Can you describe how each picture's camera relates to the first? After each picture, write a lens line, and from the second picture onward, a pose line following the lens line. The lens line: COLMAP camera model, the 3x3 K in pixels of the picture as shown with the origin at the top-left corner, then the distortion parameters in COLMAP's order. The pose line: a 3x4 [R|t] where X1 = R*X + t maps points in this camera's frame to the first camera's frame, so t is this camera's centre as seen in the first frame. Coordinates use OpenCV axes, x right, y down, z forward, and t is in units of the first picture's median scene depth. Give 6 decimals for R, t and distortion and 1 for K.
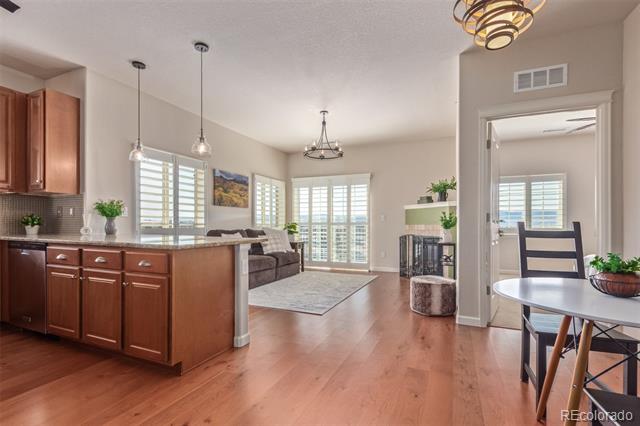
lens RADIAL K [[306.8, 0, 315.6], [0, 306.8, 227.9], [0, 0, 1]] dist [0.002470, 0.001801]
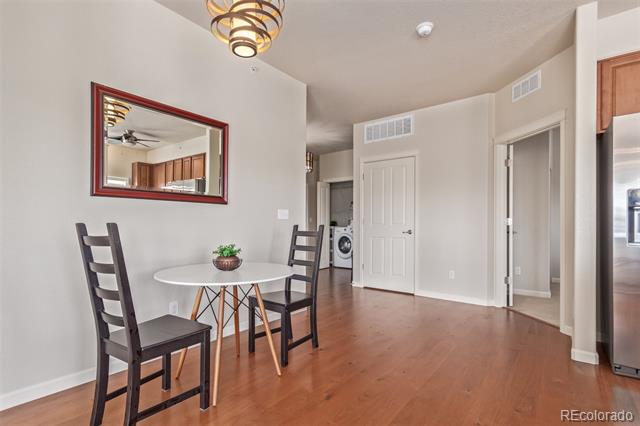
lens RADIAL K [[306.8, 0, 318.2], [0, 306.8, 224.8], [0, 0, 1]] dist [0.002470, 0.001801]
pose [[-0.972570, -0.004788, 0.232560, 0.035484], [-0.002152, 0.999931, 0.011587, -0.009542], [-0.232600, 0.010769, -0.972513, 0.599209]]
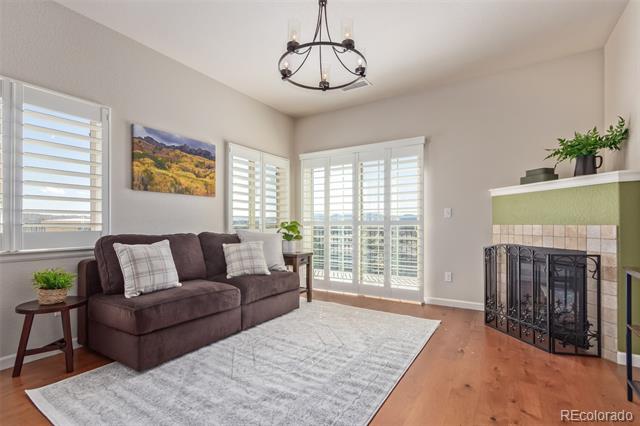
lens RADIAL K [[306.8, 0, 317.1], [0, 306.8, 222.3], [0, 0, 1]] dist [0.002470, 0.001801]
pose [[0.988912, -0.001197, -0.148498, 0.078819], [-0.001000, 0.999891, -0.014716, -0.006859], [0.148499, 0.014701, 0.988803, 0.494811]]
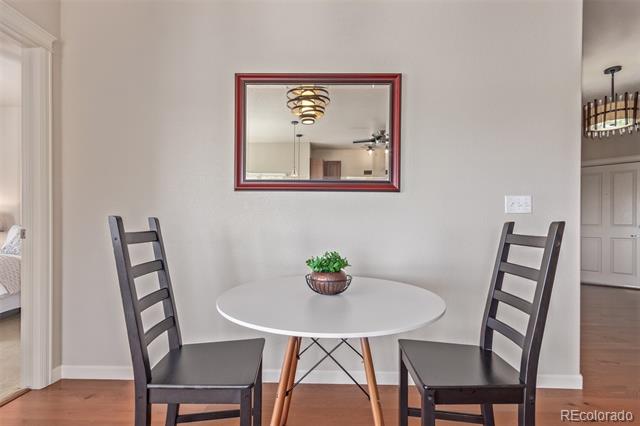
lens RADIAL K [[306.8, 0, 322.3], [0, 306.8, 221.4], [0, 0, 1]] dist [0.002470, 0.001801]
pose [[-0.399907, -0.000671, 0.916555, 0.017305], [0.001142, 0.999999, 0.001231, -0.004291], [-0.916555, 0.001539, -0.399906, 0.347202]]
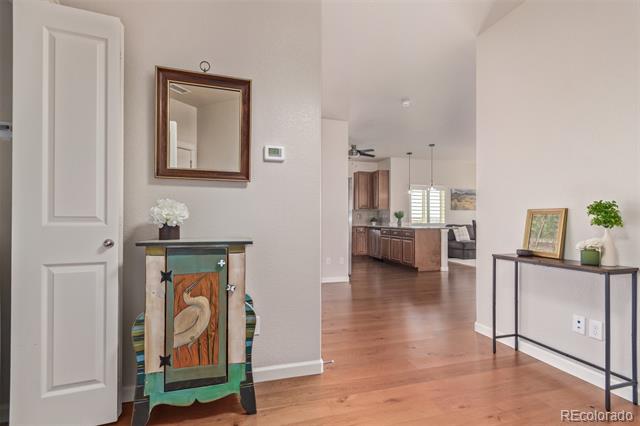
lens RADIAL K [[306.8, 0, 325.2], [0, 306.8, 212.8], [0, 0, 1]] dist [0.002470, 0.001801]
pose [[0.665377, -0.019384, -0.746256, 0.473831], [-0.009294, 0.999370, -0.034246, 0.006850], [0.746450, 0.029722, 0.664778, -0.660017]]
